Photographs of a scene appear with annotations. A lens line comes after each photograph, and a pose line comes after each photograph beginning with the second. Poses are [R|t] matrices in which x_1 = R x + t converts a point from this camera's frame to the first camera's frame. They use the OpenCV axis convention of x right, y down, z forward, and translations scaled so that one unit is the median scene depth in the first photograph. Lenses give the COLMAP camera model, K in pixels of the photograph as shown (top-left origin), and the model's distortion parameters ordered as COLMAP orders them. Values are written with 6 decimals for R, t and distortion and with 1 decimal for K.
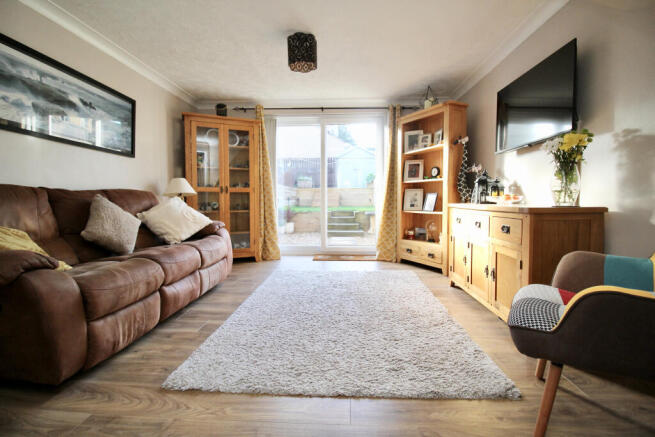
lens RADIAL K [[309.6, 0, 331.5], [0, 309.6, 216.5], [0, 0, 1]] dist [0.000298, -0.013859]
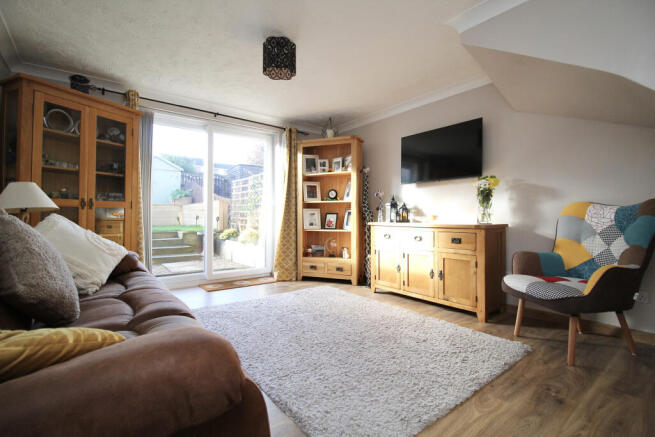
lens RADIAL K [[309.6, 0, 331.5], [0, 309.6, 216.5], [0, 0, 1]] dist [0.000298, -0.013859]
pose [[0.748557, 0.006349, 0.663040, -0.417407], [0.033072, 0.998352, -0.046897, -0.011030], [-0.662245, 0.057033, 0.747114, 0.172636]]
